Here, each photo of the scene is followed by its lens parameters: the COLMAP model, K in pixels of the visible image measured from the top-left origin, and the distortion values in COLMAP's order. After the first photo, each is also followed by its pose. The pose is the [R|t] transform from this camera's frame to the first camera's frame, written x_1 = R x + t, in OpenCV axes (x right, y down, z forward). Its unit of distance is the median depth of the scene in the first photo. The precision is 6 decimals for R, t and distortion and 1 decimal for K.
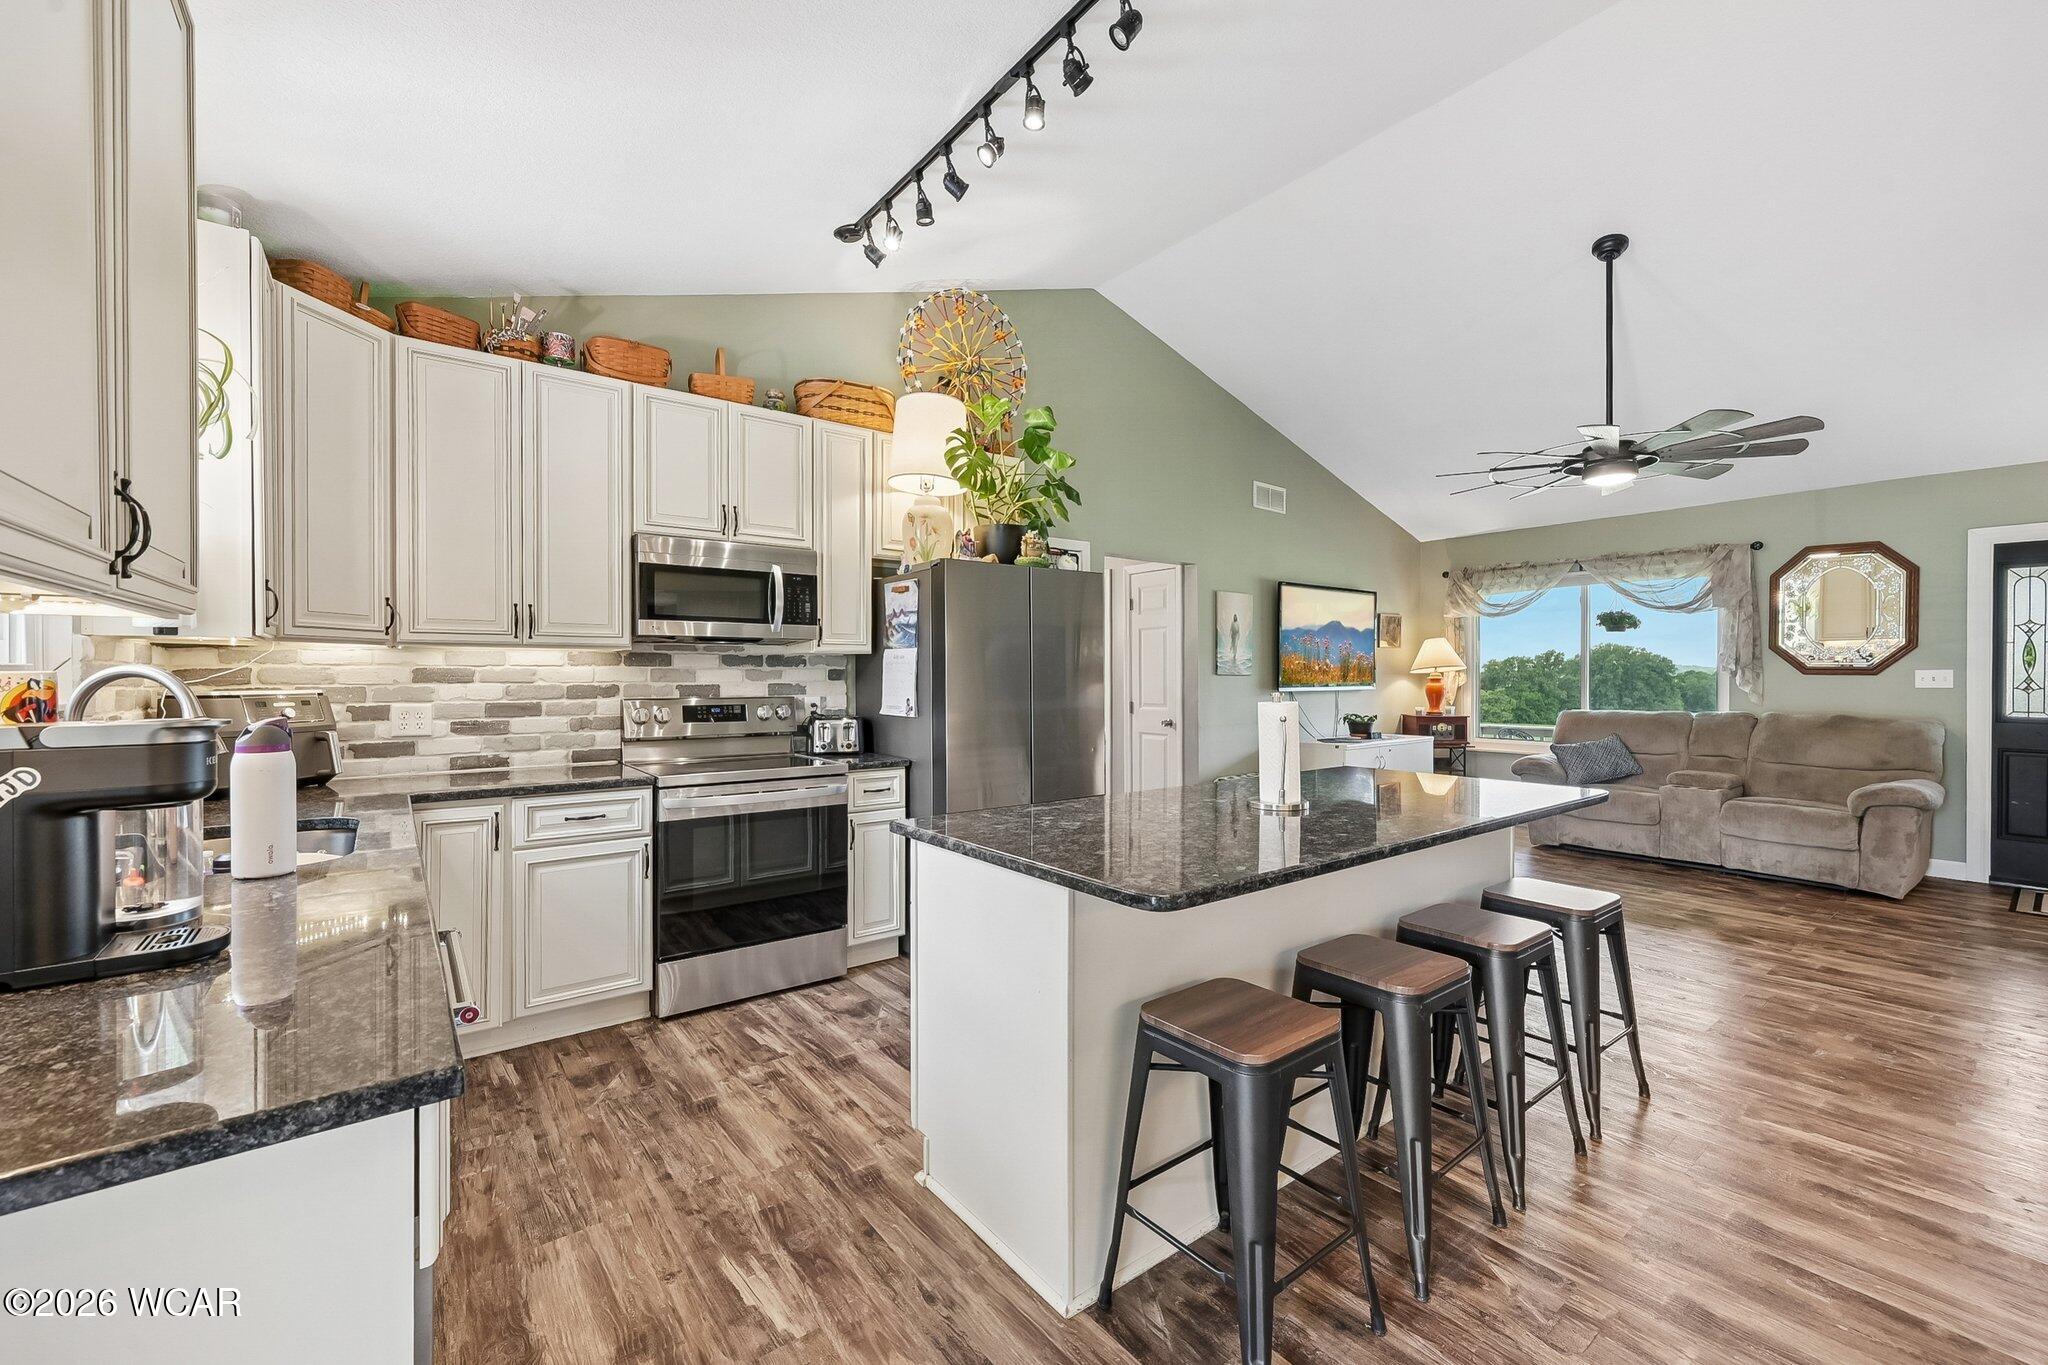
lens RADIAL K [[844.1, 0, 1014.3], [0, 844.1, 680.1], [0, 0, 1]] dist [-0.001142, 0.000557]
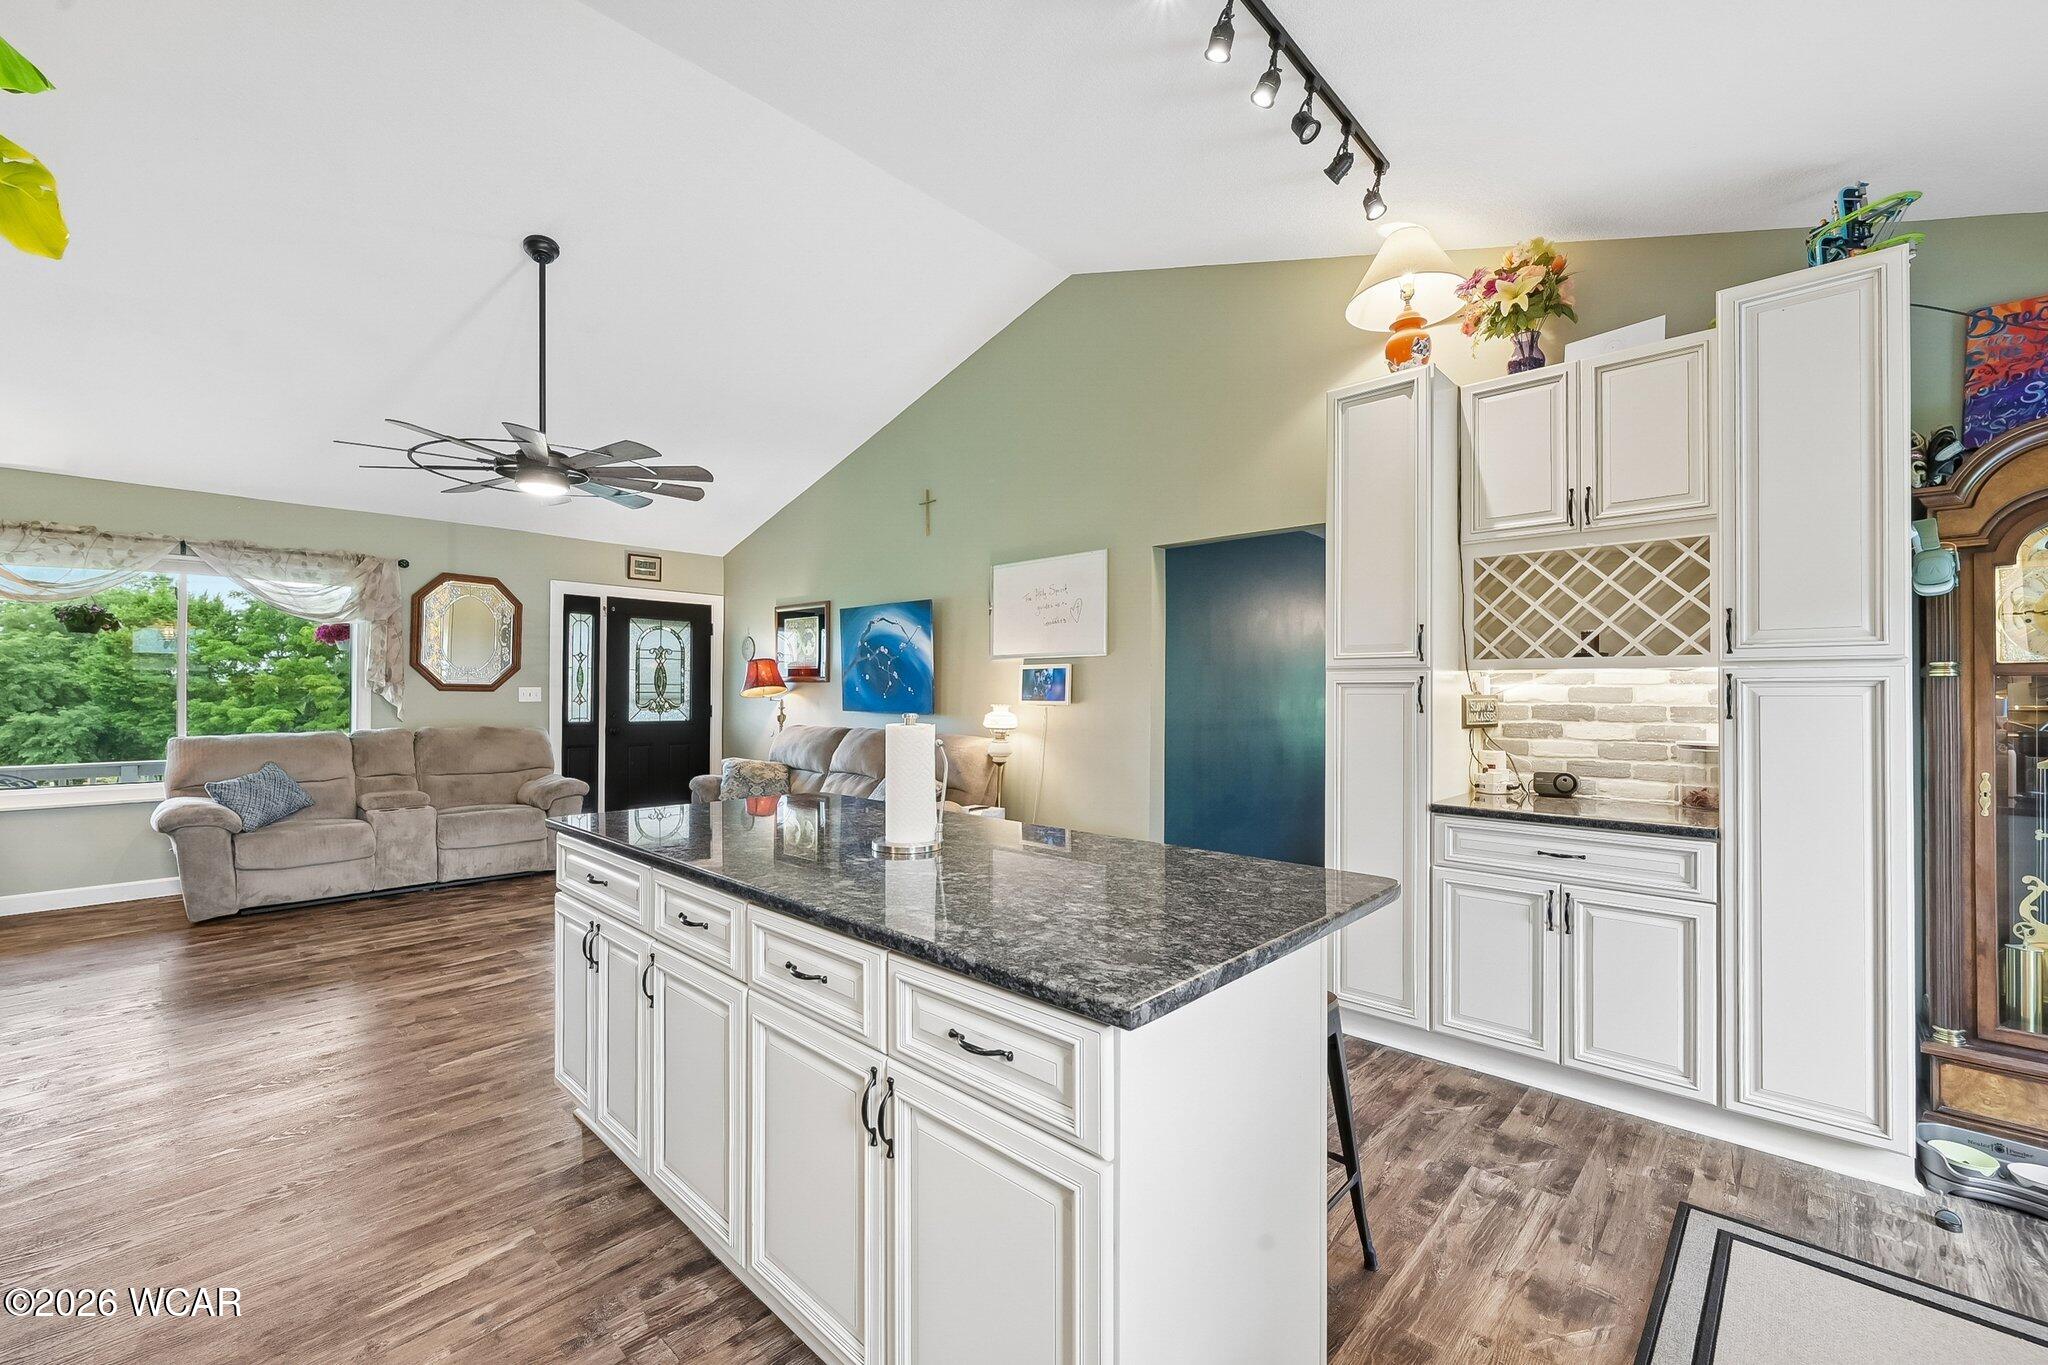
lens RADIAL K [[830.1, 0, 1018.1], [0, 830.1, 689.8], [0, 0, 1]] dist [-0.002087, 0.000121]
pose [[-0.153806, 0.004342, 0.988092, -0.233204], [0.003694, 0.999986, -0.003819, -0.001267], [-0.988094, 0.003062, -0.153820, 0.456076]]
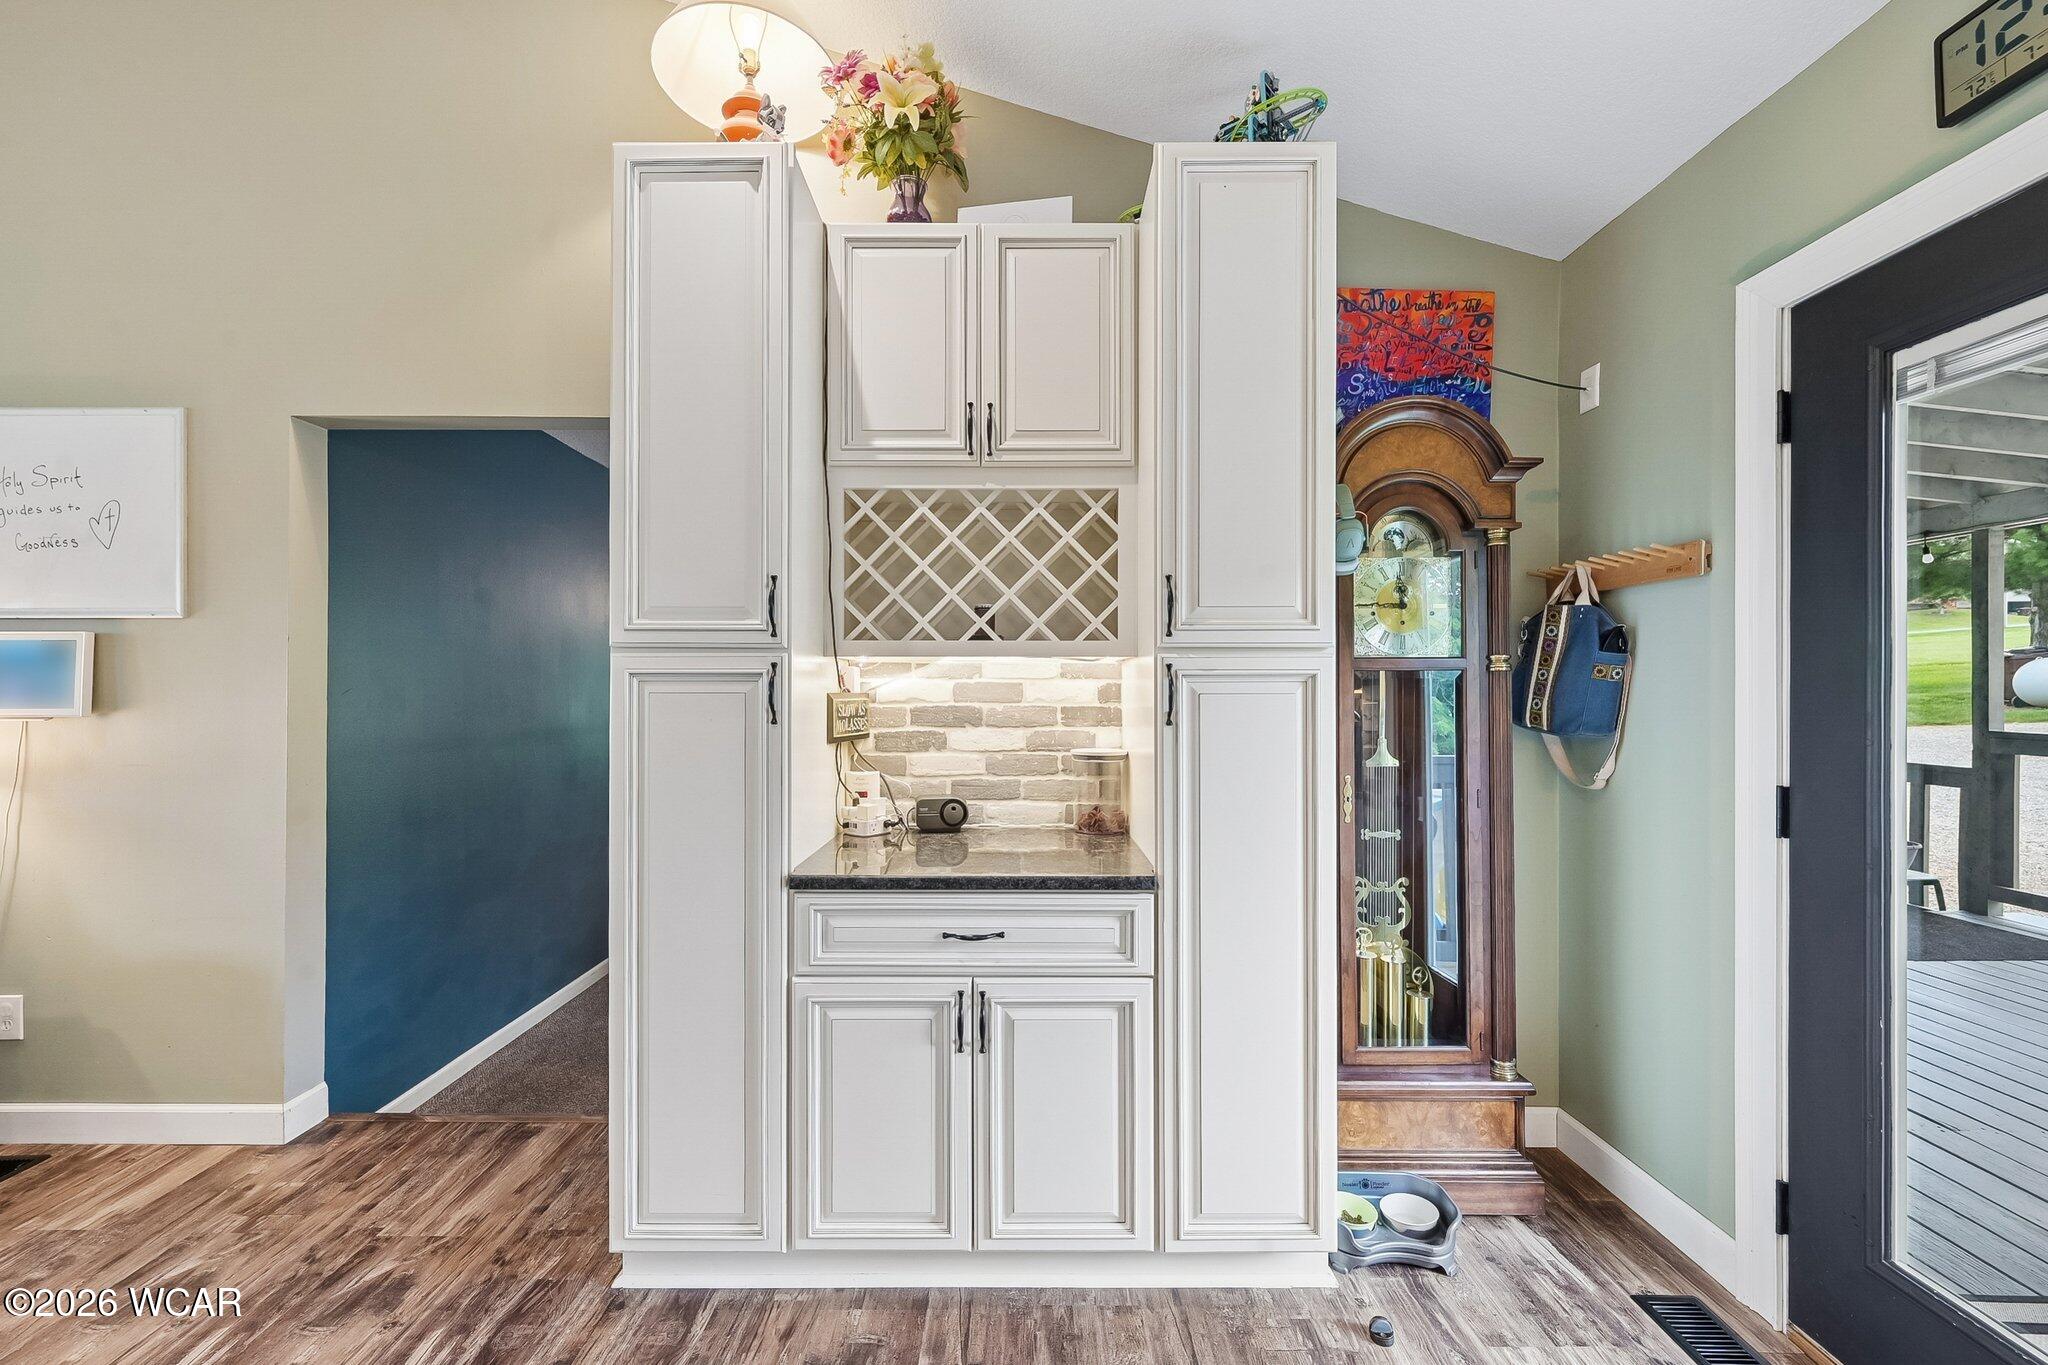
lens RADIAL K [[830.1, 0, 1018.1], [0, 830.1, 689.8], [0, 0, 1]] dist [-0.002087, 0.000121]
pose [[-0.793724, 0.001273, 0.608276, -0.016657], [0.004510, 0.999983, 0.003792, -0.001447], [-0.608261, 0.005753, -0.793716, 0.315192]]
